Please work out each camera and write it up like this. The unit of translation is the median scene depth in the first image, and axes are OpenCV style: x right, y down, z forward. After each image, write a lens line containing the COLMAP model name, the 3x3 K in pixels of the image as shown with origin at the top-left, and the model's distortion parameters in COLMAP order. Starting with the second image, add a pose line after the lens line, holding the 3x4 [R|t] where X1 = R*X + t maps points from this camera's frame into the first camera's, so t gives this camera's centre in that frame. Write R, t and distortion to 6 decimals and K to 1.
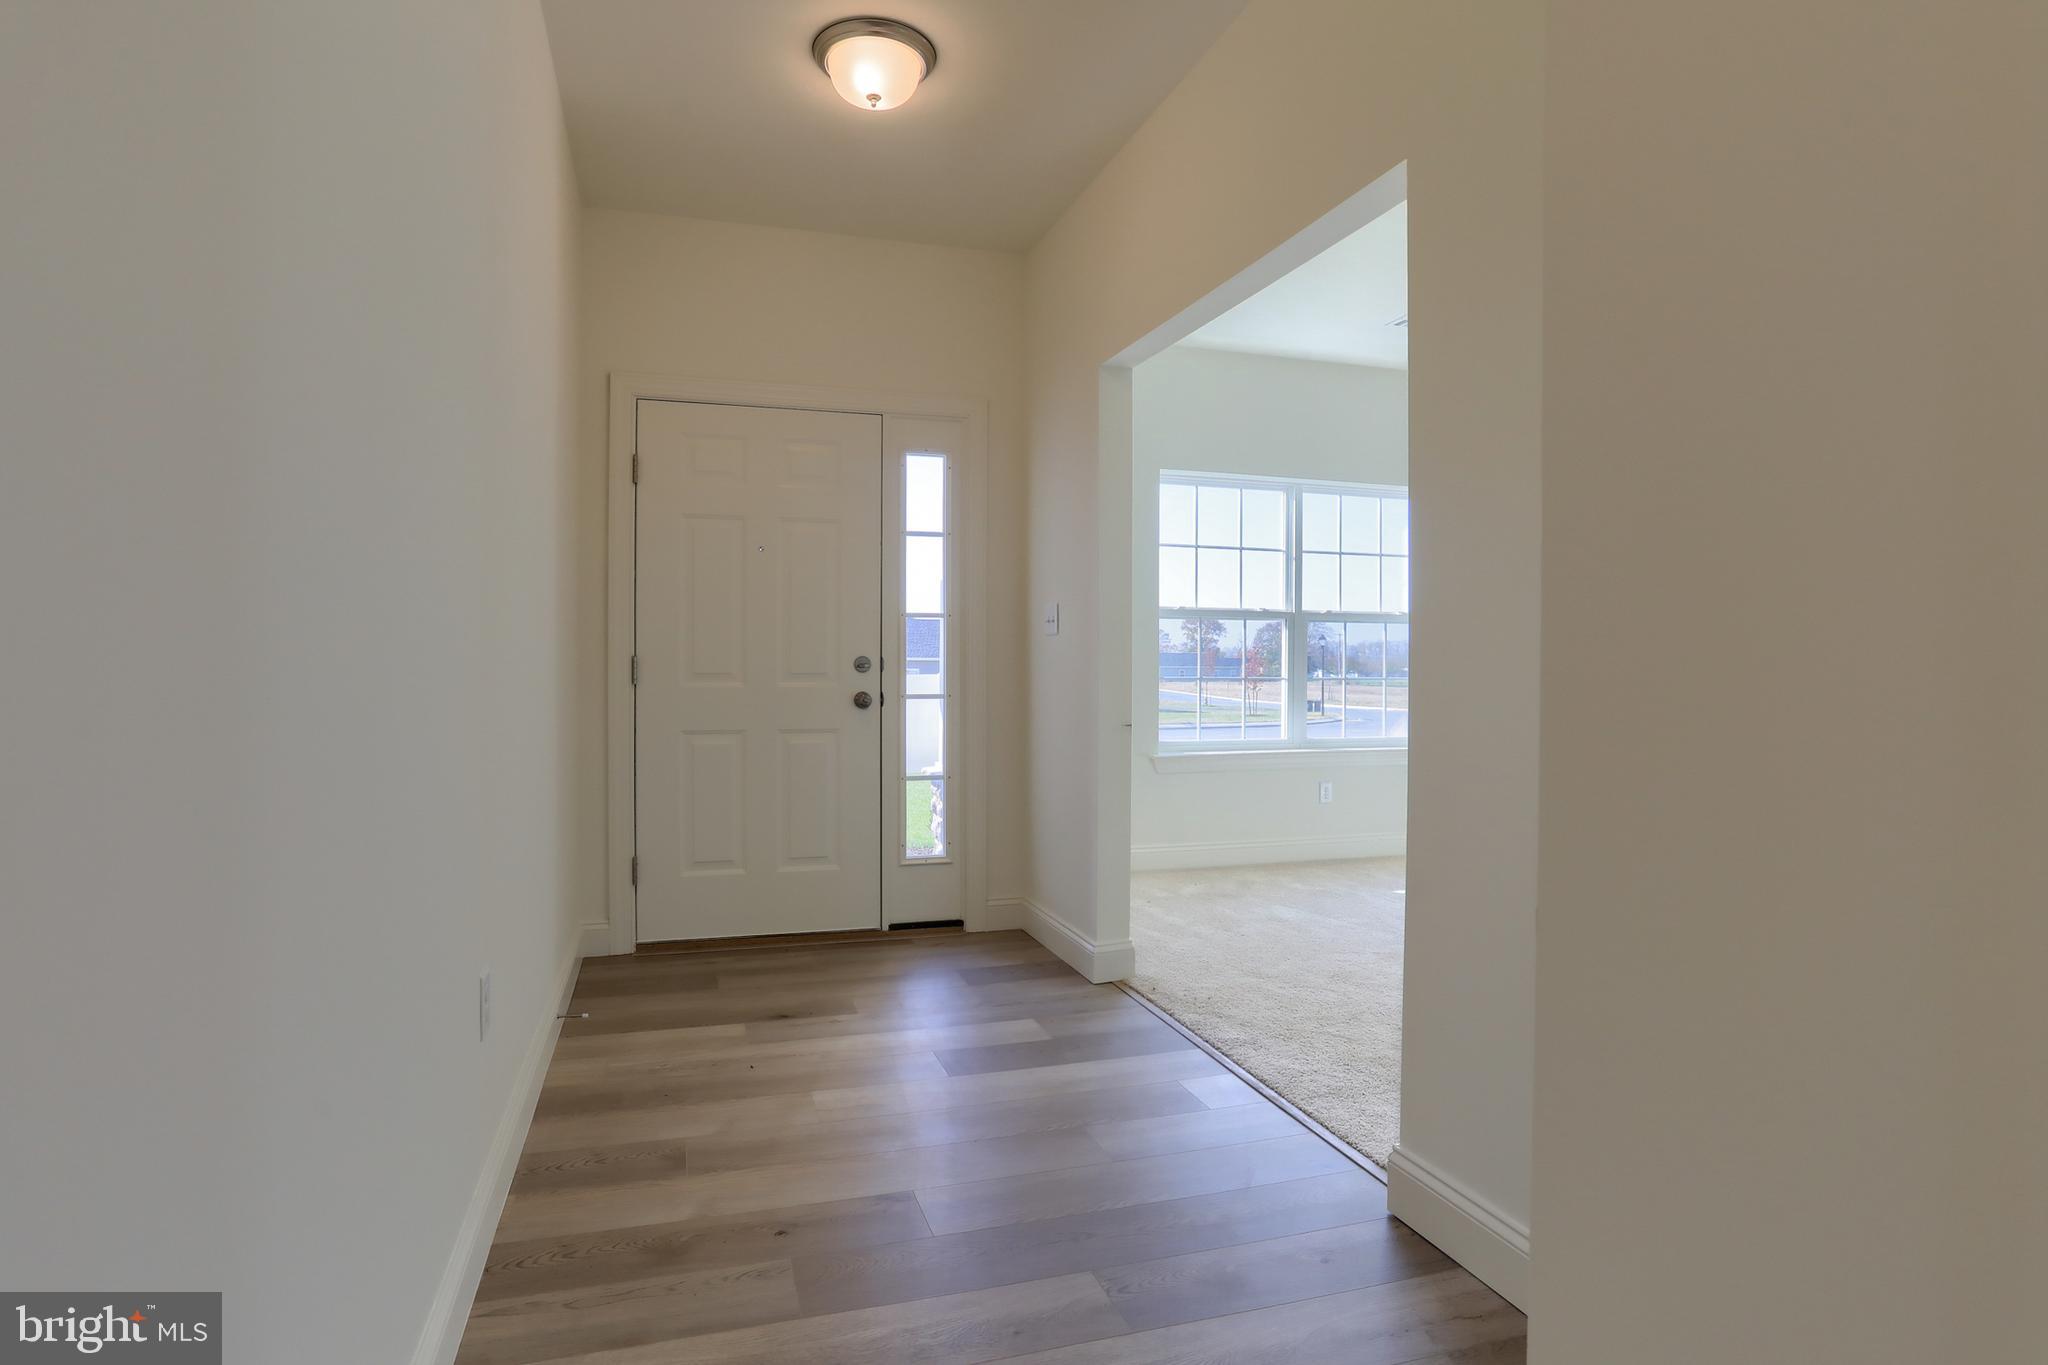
lens RADIAL K [[1005.5, 0, 1013.2], [0, 1005.5, 680.4], [0, 0, 1]] dist [-0.014117, 0.000007]
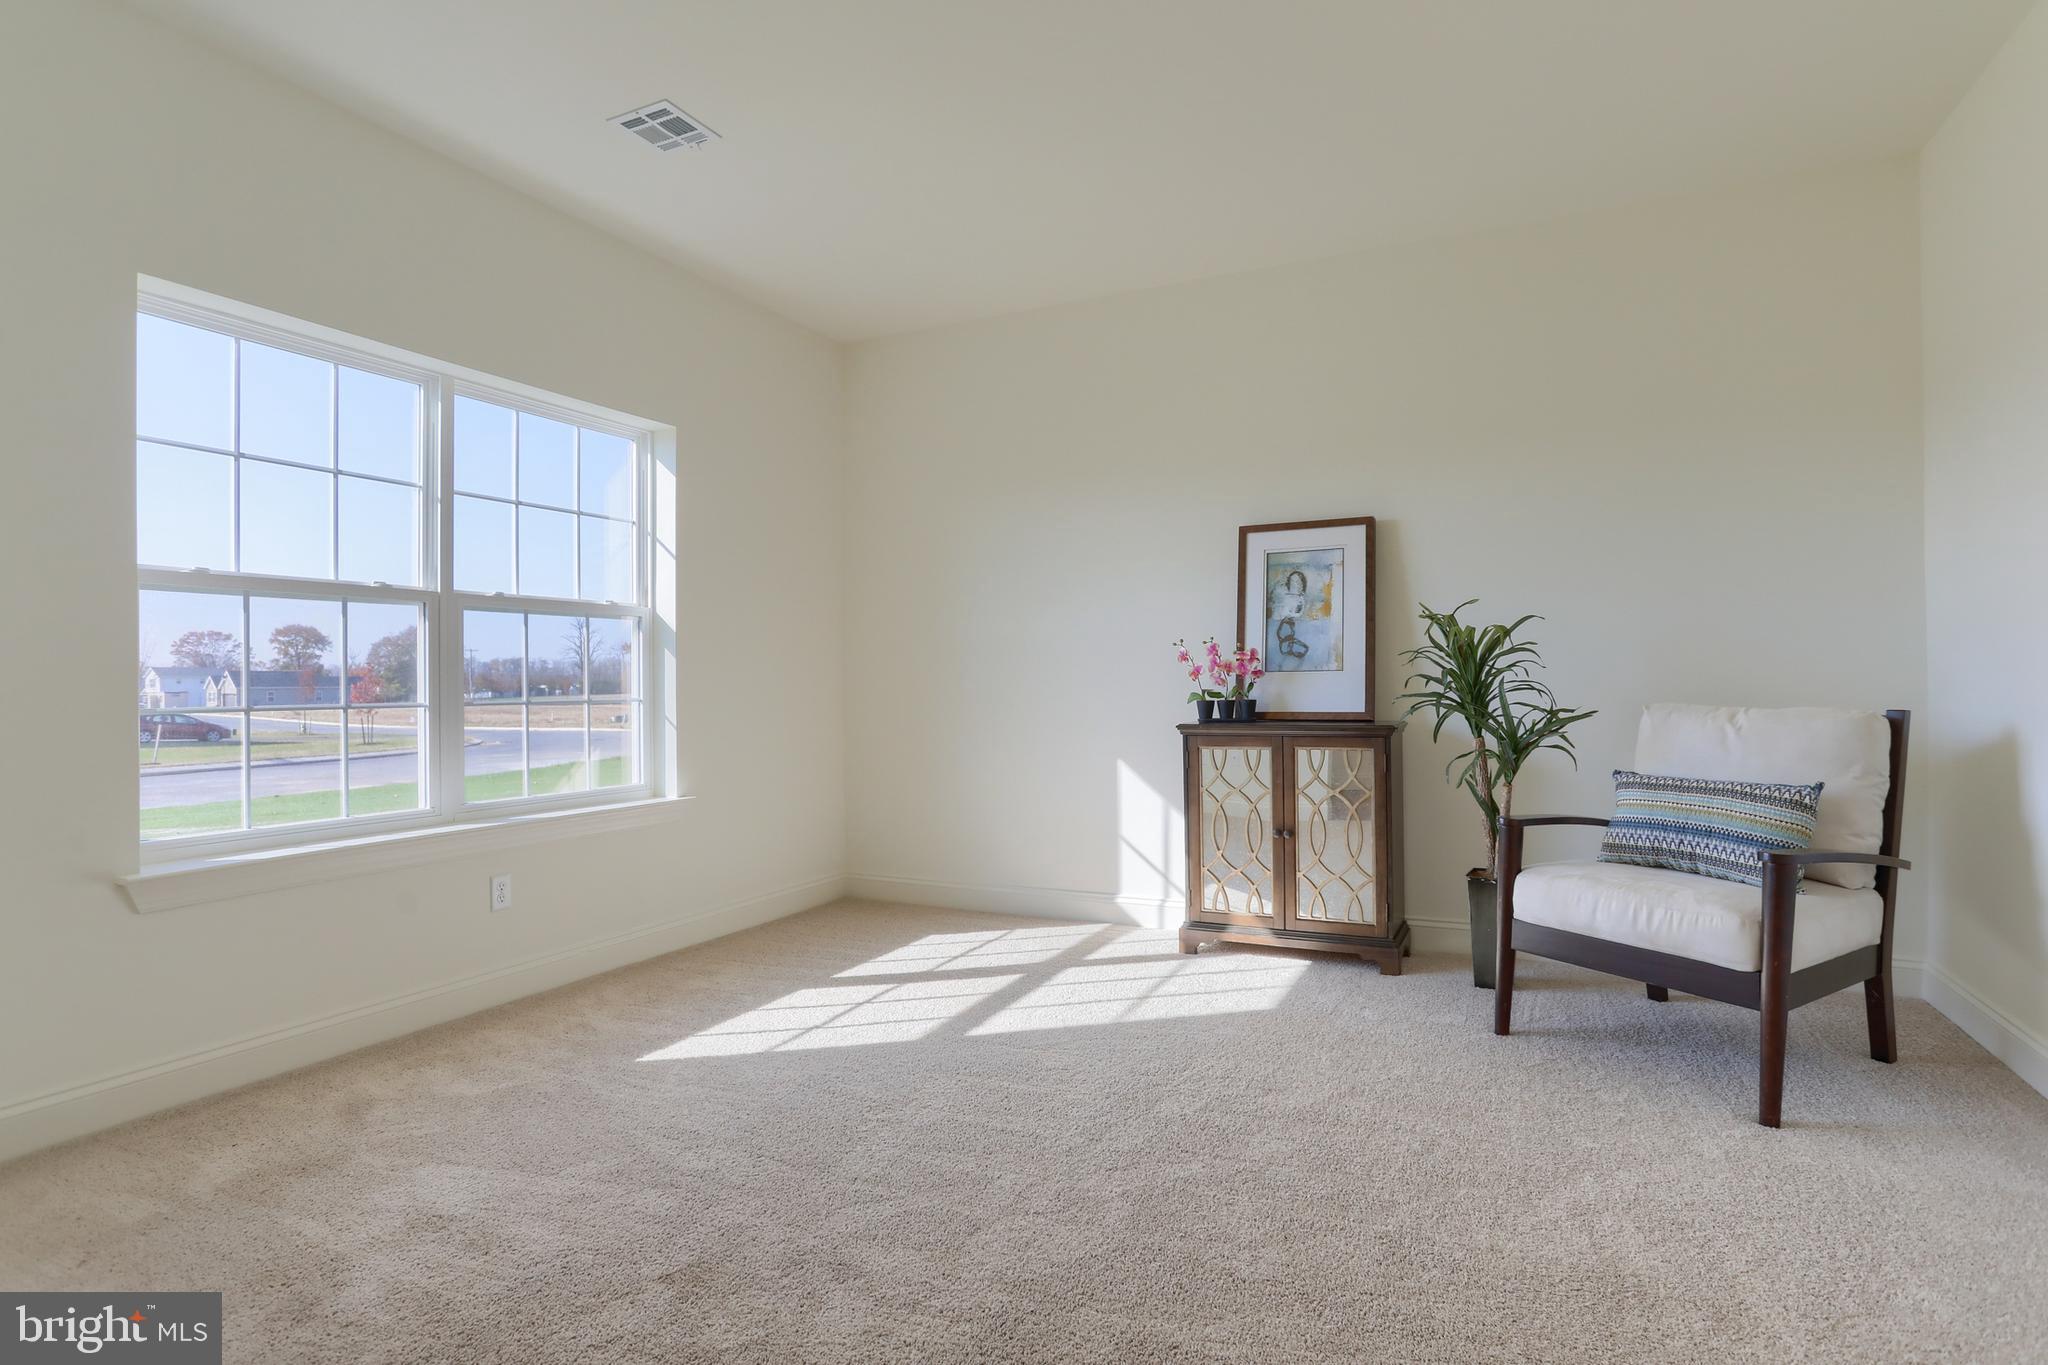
lens RADIAL K [[1046.0, 0, 1028.1], [0, 1046.0, 671.3], [0, 0, 1]] dist [-0.024593, 0.003073]
pose [[0.689433, -0.002818, 0.724344, 0.076867], [0.019667, 0.999697, -0.014830, -0.005833], [-0.724083, 0.024470, 0.689279, 0.333977]]
